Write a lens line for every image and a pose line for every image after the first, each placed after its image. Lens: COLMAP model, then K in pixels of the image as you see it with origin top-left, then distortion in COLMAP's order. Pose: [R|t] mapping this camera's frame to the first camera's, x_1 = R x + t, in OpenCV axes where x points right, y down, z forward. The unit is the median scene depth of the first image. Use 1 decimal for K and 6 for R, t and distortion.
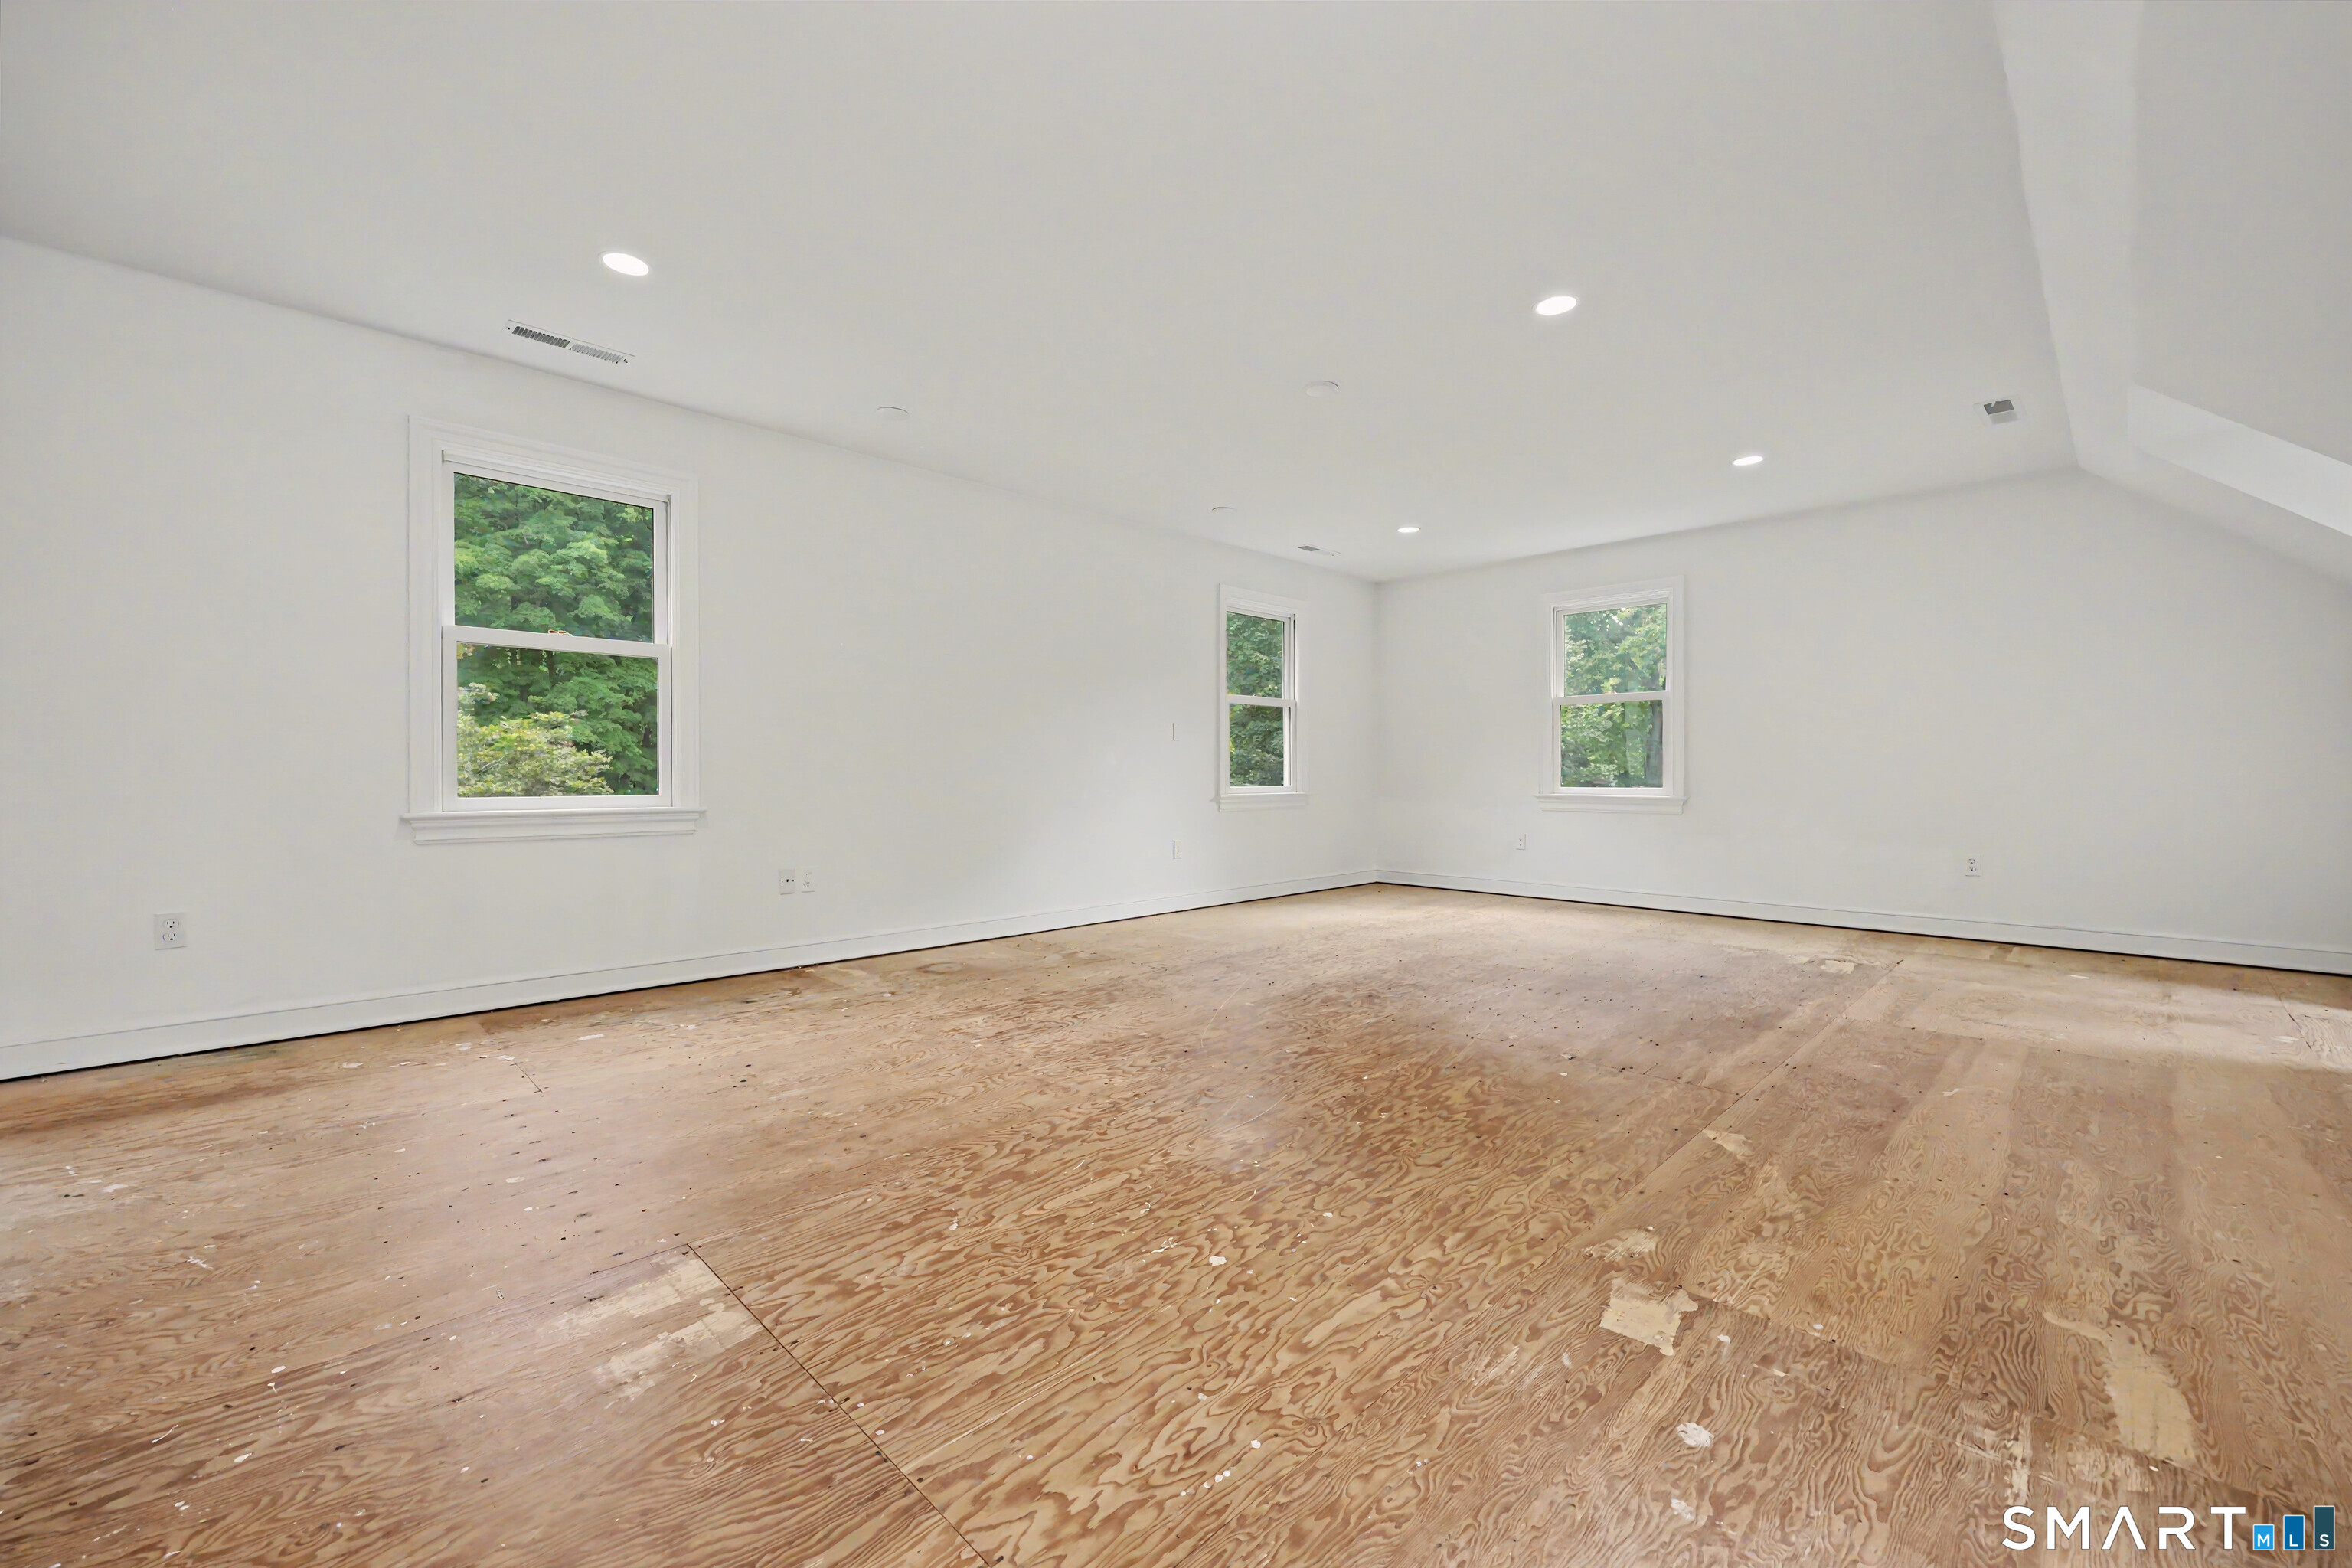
lens RADIAL K [[955.7, 0, 1186.0], [0, 955.7, 773.3], [0, 0, 1]] dist [-0.009855, -0.000559]
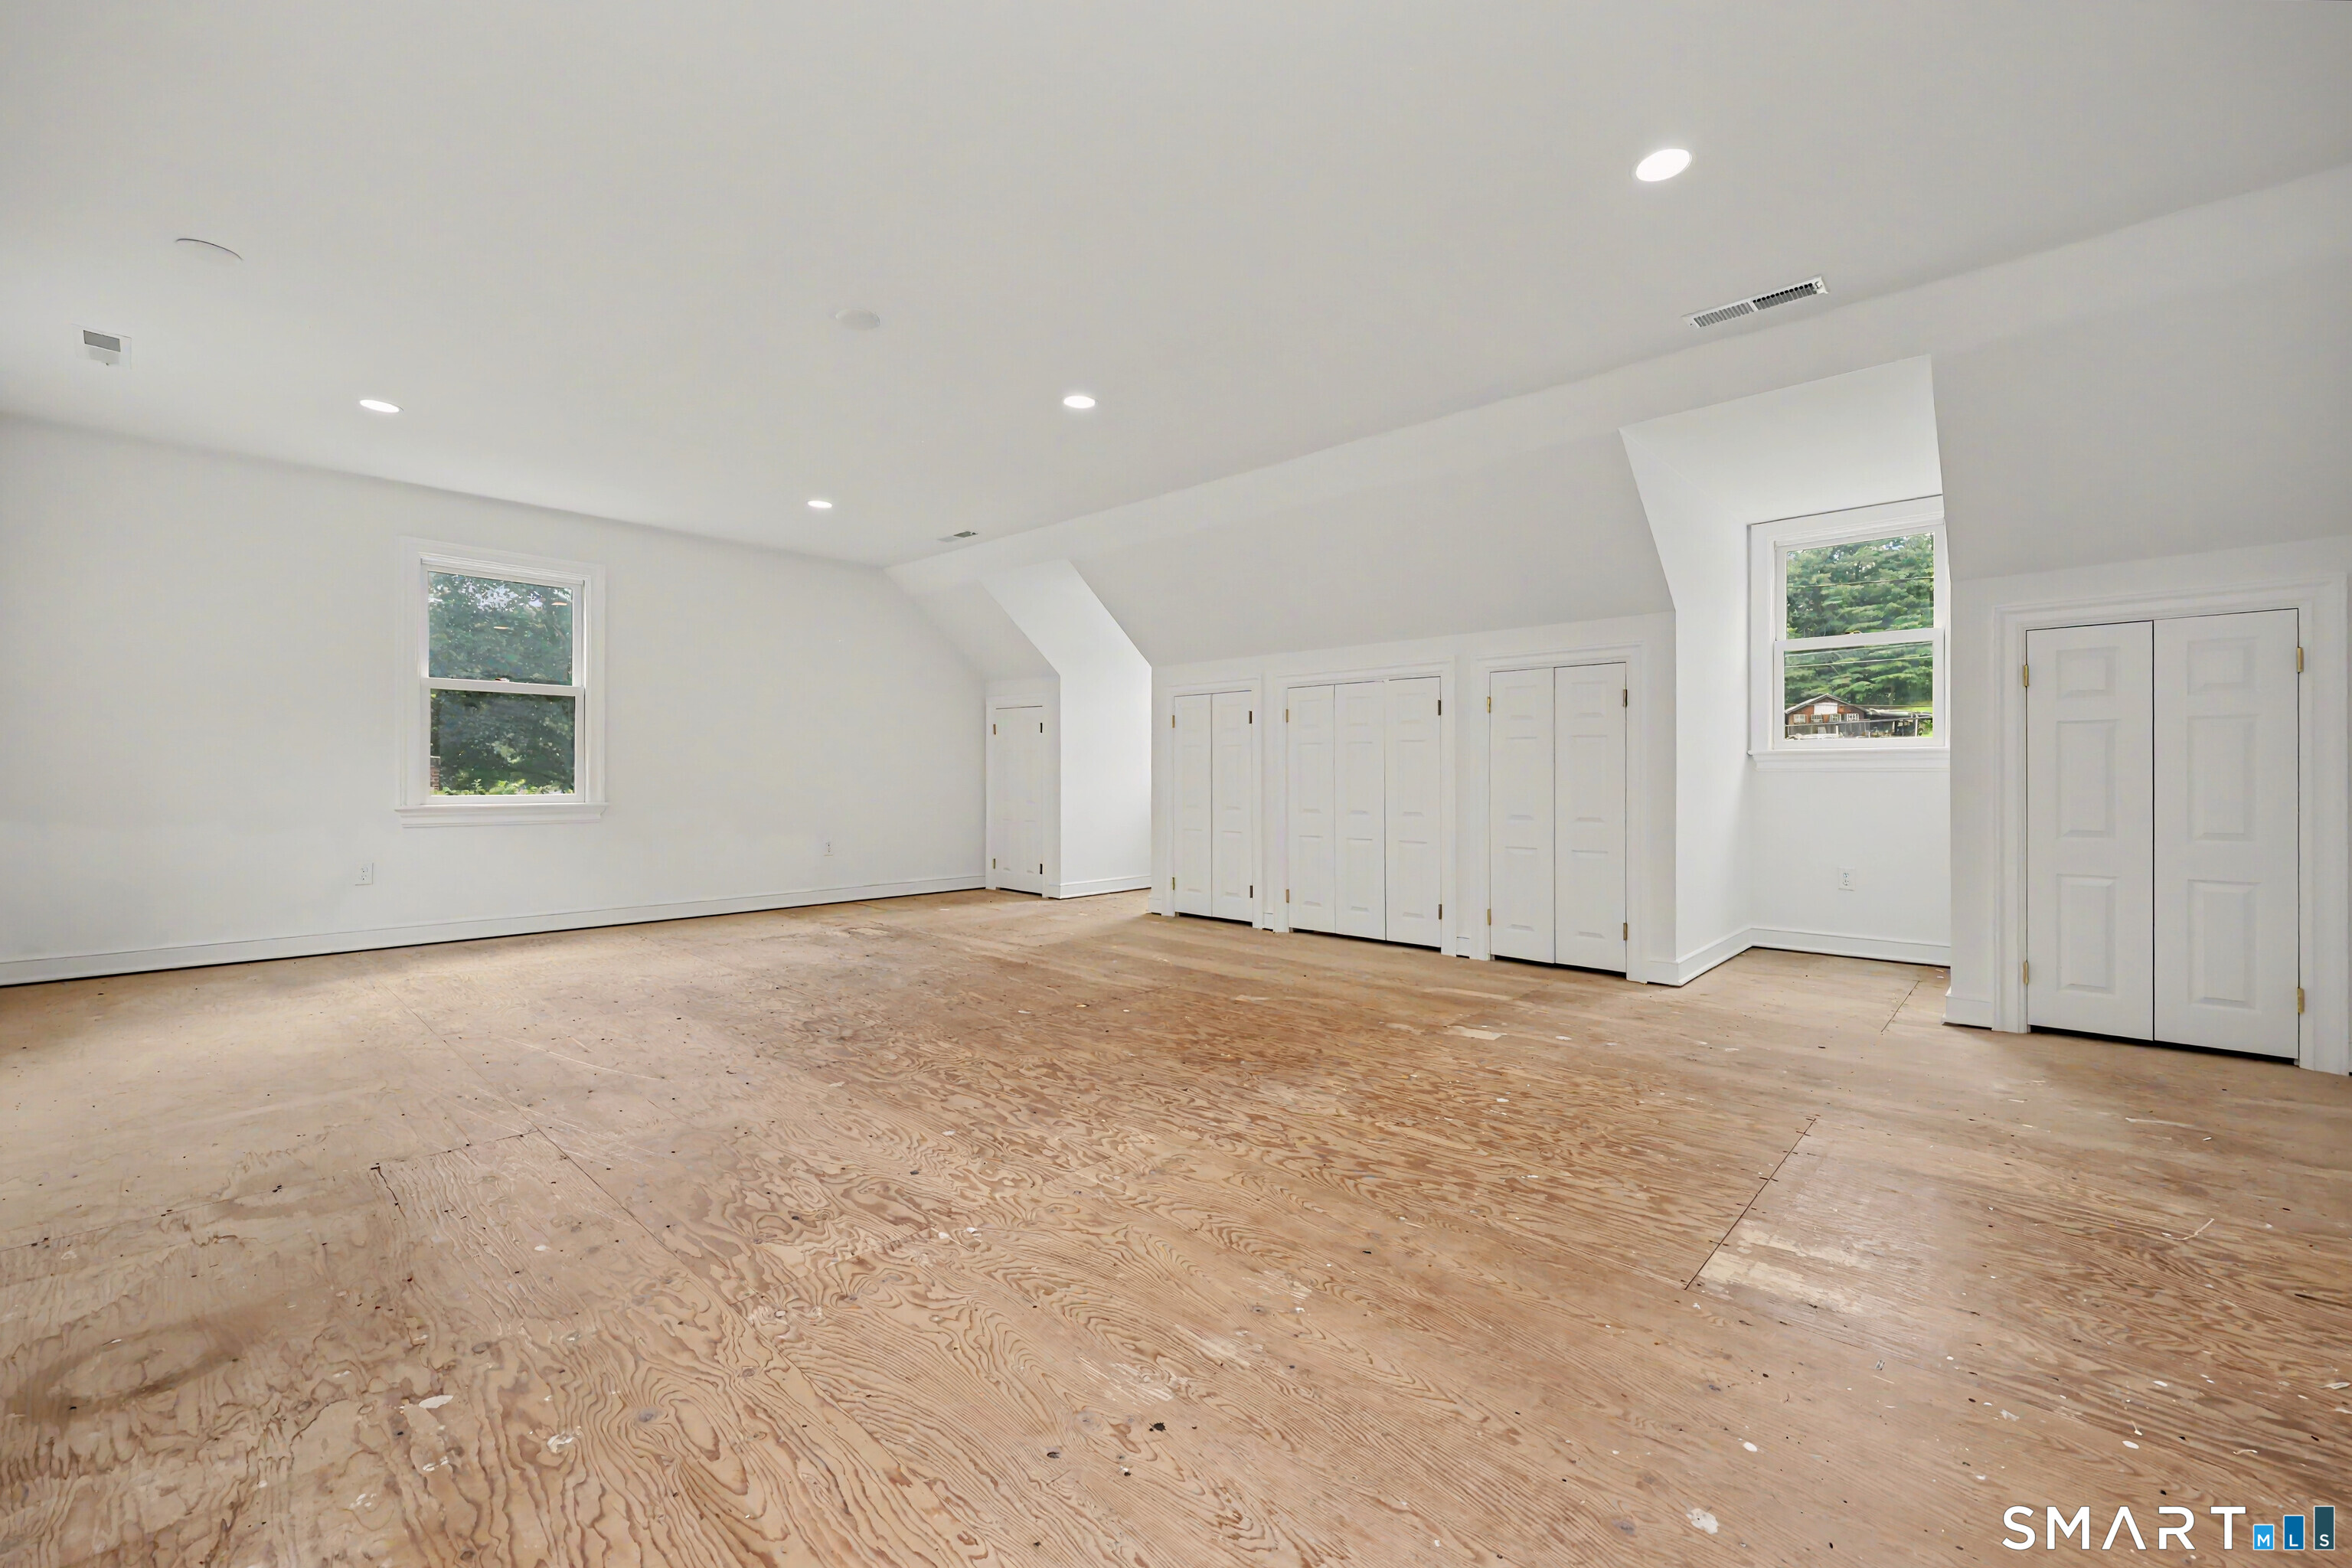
lens RADIAL K [[955.7, 0, 1185.6], [0, 955.7, 769.5], [0, 0, 1]] dist [-0.009855, -0.000559]
pose [[-0.034234, 0.002520, 0.999411, -1.276044], [0.003803, 0.999990, -0.002392, -0.014156], [-0.999407, 0.003719, -0.034243, 1.345142]]
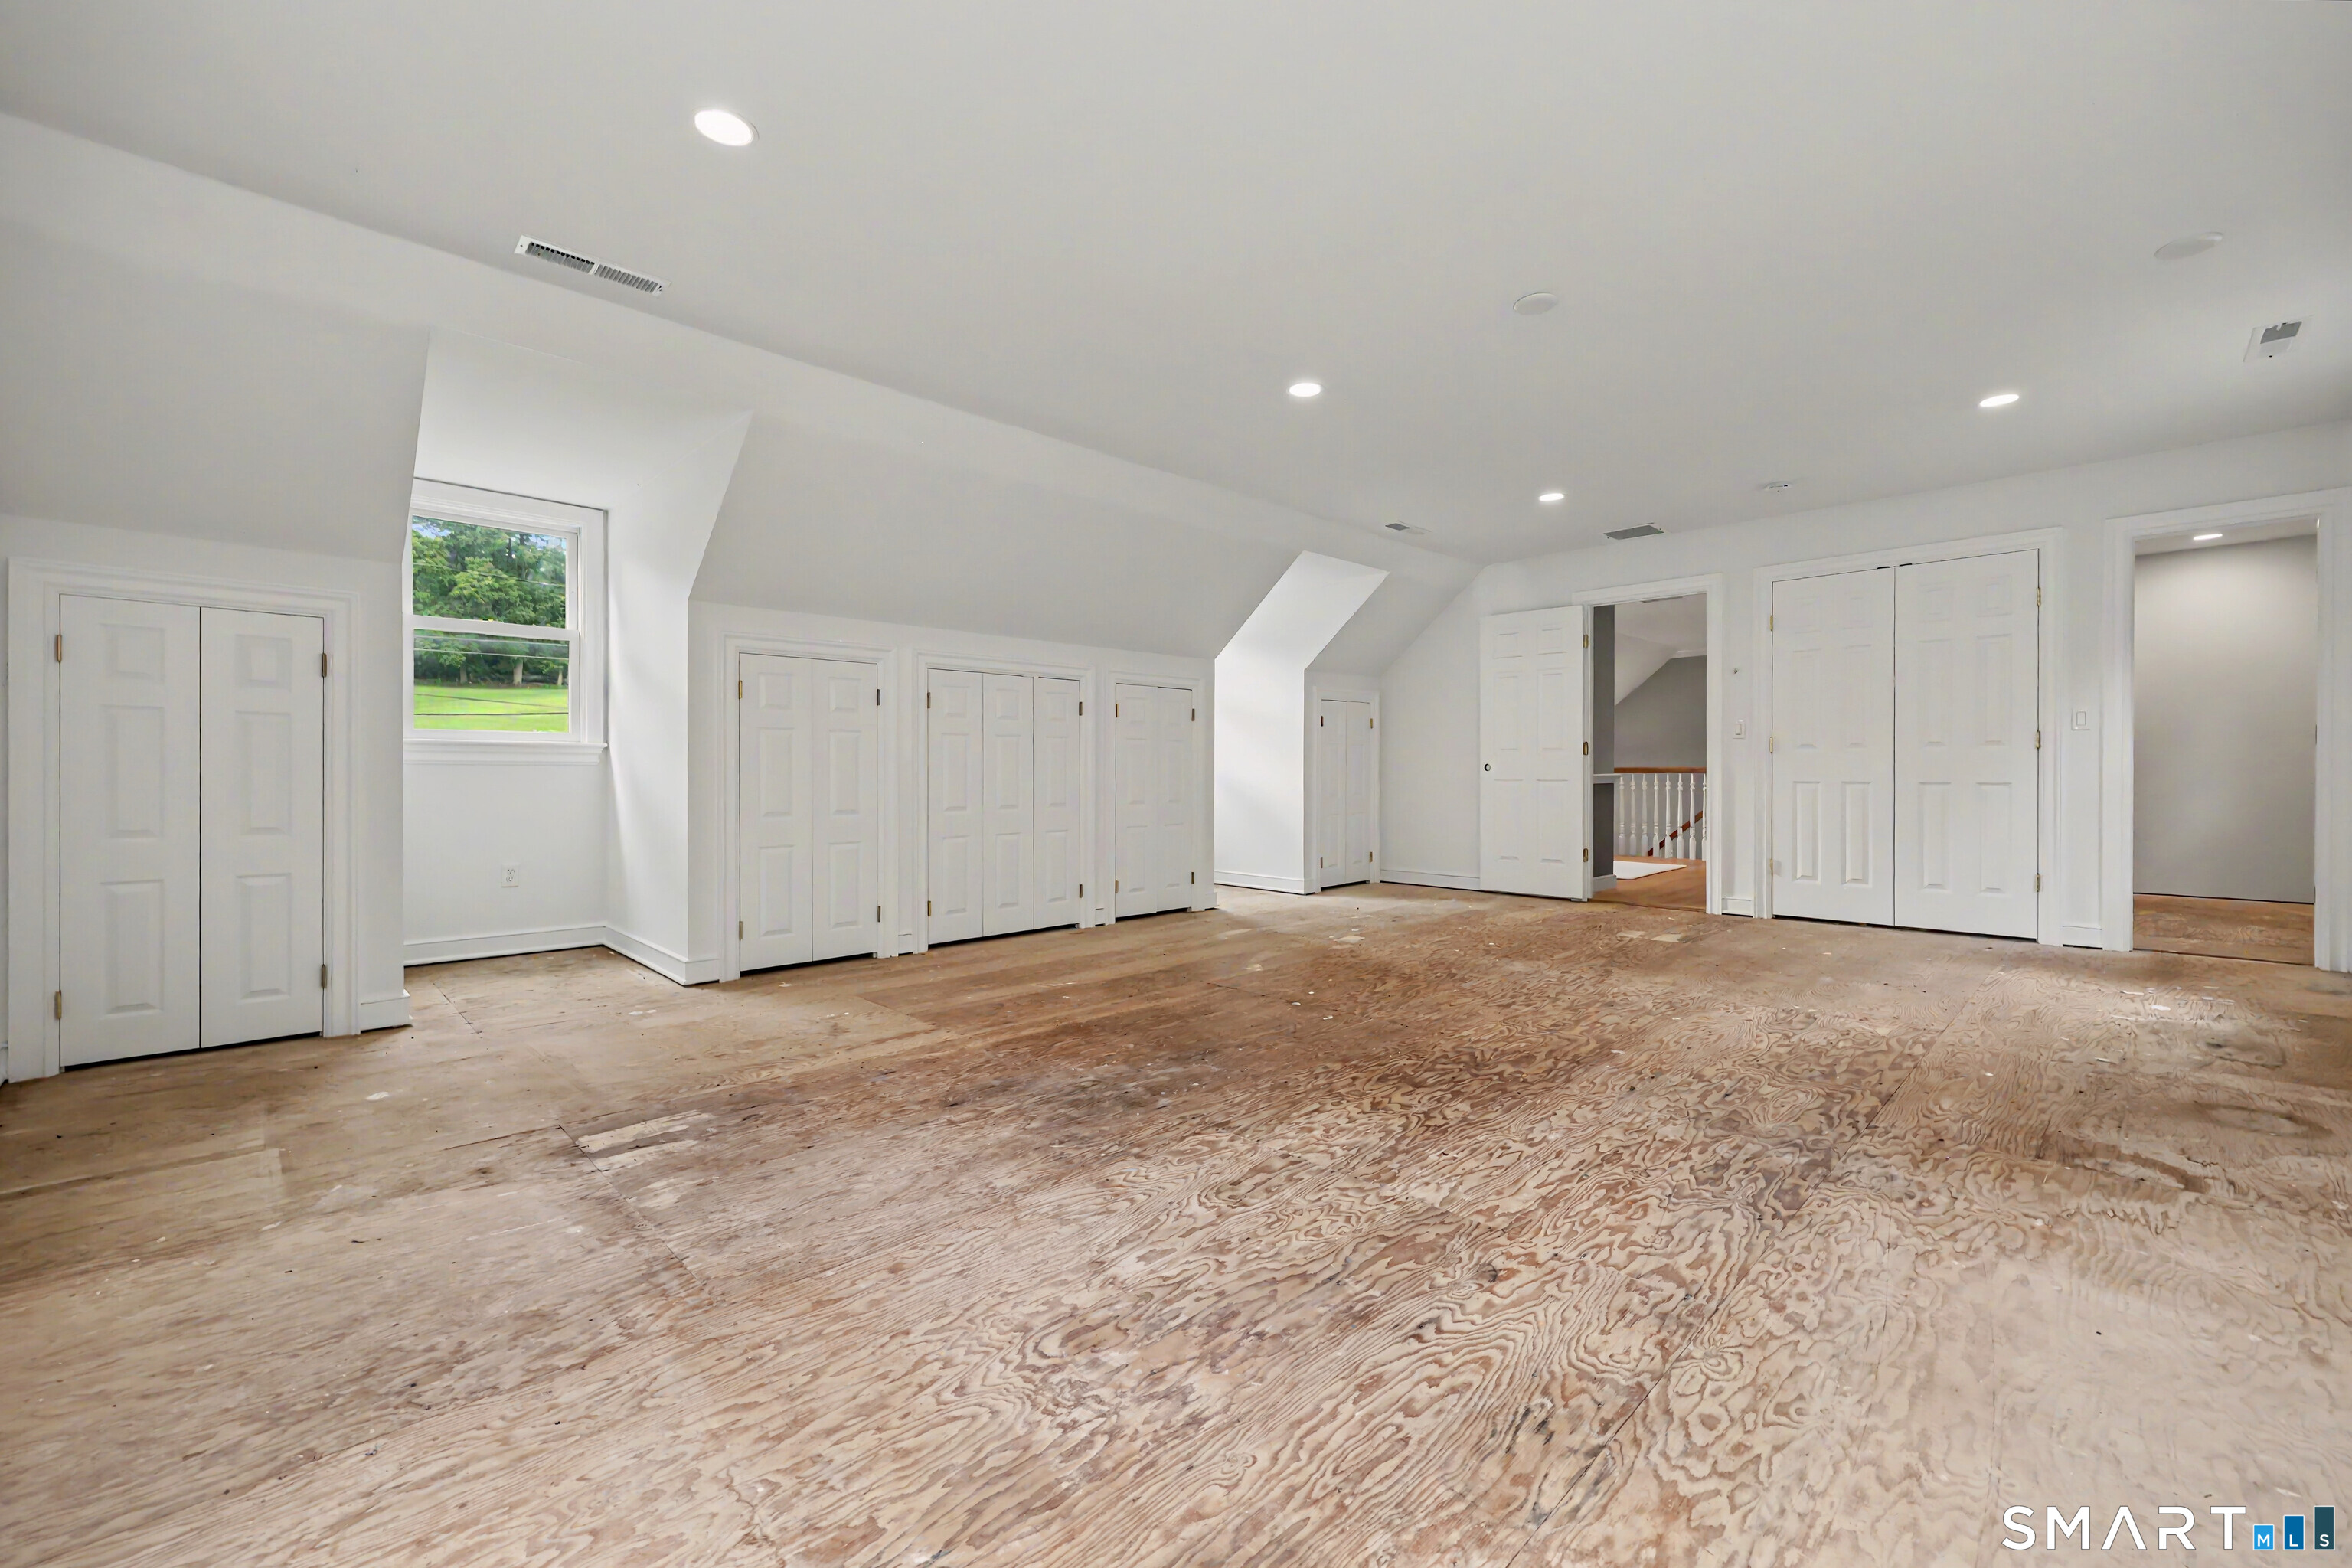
lens RADIAL K [[955.7, 0, 1175.9], [0, 955.7, 779.2], [0, 0, 1]] dist [-0.009855, -0.000559]
pose [[-0.999680, -0.001134, 0.025283, 0.751882], [-0.000763, 0.999892, 0.014704, -0.013522], [-0.025297, 0.014680, -0.999572, 3.290135]]
